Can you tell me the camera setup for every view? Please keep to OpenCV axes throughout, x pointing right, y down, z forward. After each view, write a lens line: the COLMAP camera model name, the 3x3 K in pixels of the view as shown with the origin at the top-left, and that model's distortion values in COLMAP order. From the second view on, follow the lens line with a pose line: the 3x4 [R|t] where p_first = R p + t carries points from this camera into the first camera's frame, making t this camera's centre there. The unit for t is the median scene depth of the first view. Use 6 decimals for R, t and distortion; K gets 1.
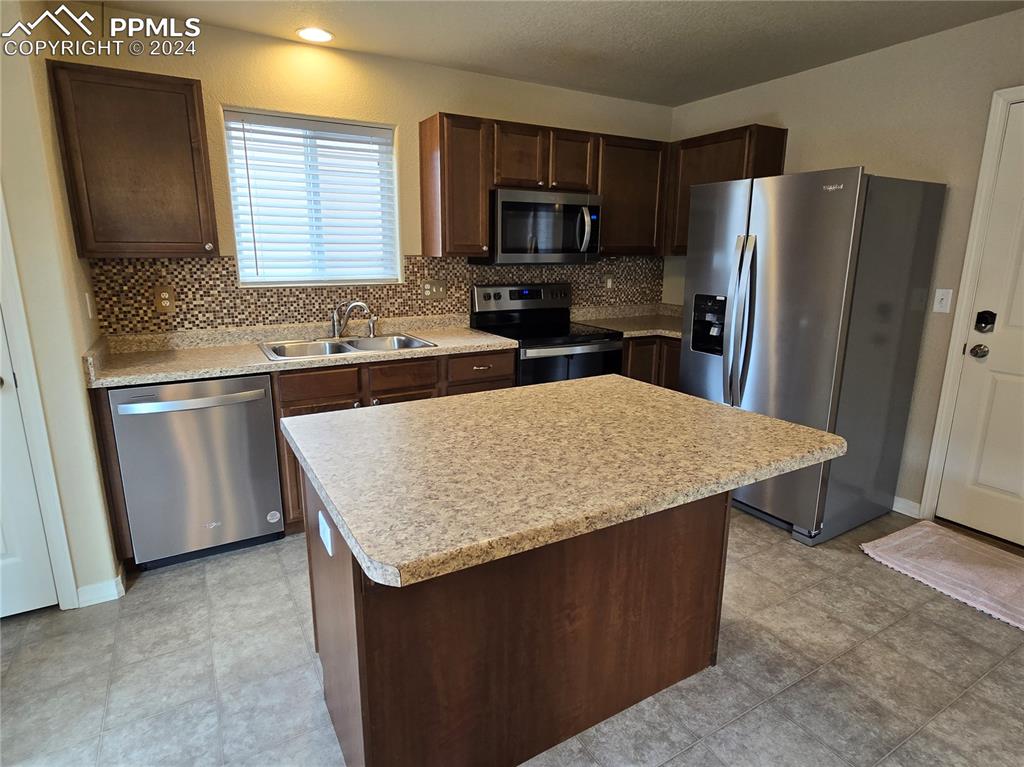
lens RADIAL K [[569.5, 0, 512.0], [0, 569.5, 383.5], [0, 0, 1]] dist [0.002009, 0.000317]
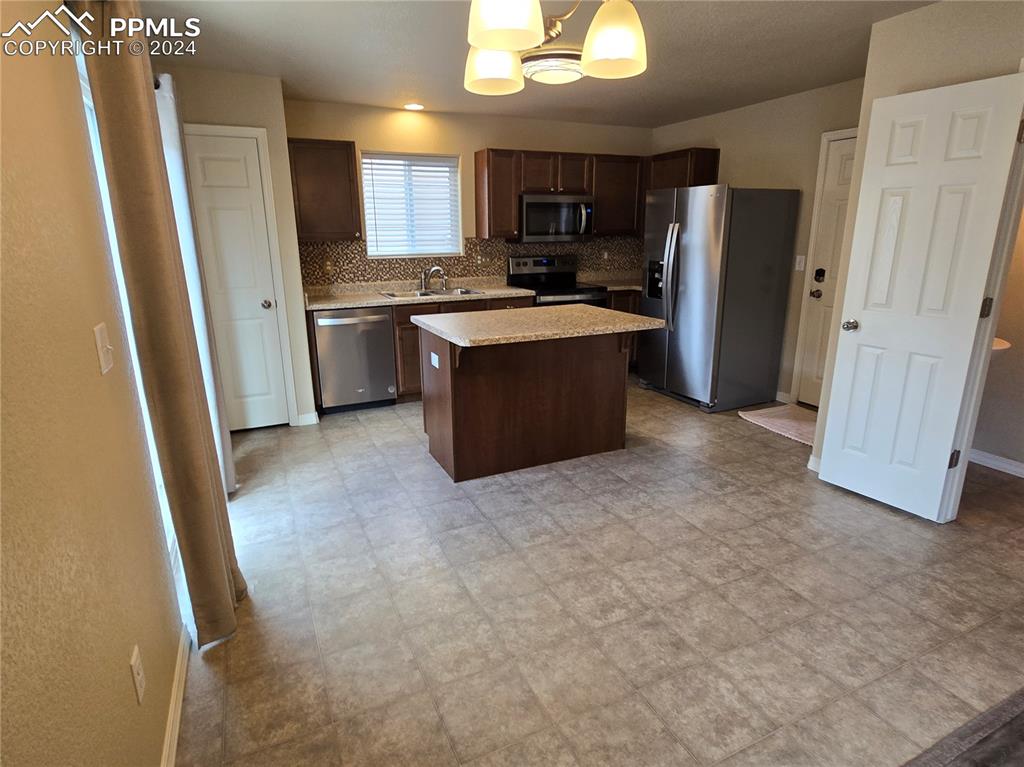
lens RADIAL K [[569.5, 0, 512.0], [0, 569.5, 383.5], [0, 0, 1]] dist [0.002009, 0.000317]
pose [[0.995981, 0.011176, -0.088870, 0.087314], [-0.007884, 0.999273, 0.037300, 0.120616], [0.089223, -0.036450, 0.995345, -0.582636]]
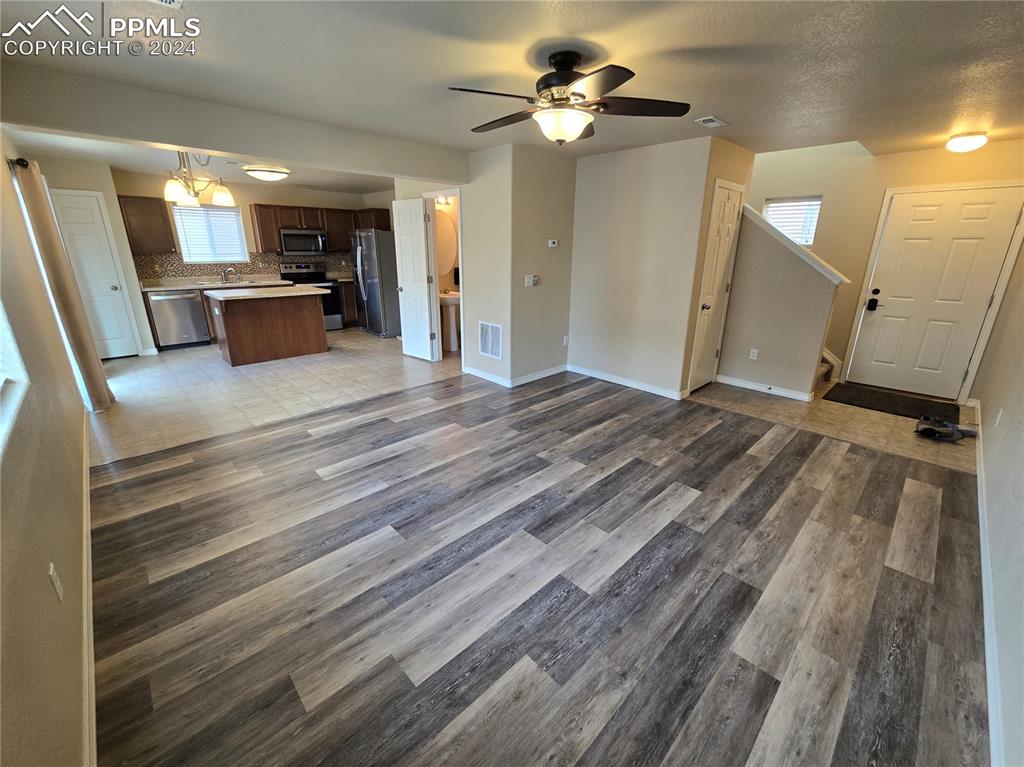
lens RADIAL K [[417.8, 0, 515.0], [0, 417.8, 381.1], [0, 0, 1]] dist [0.001969, 0.000007]
pose [[0.969059, -0.072677, 0.235886, 0.572694], [0.052774, 0.994576, 0.089627, 0.303851], [-0.241120, -0.074405, 0.967639, -1.419962]]
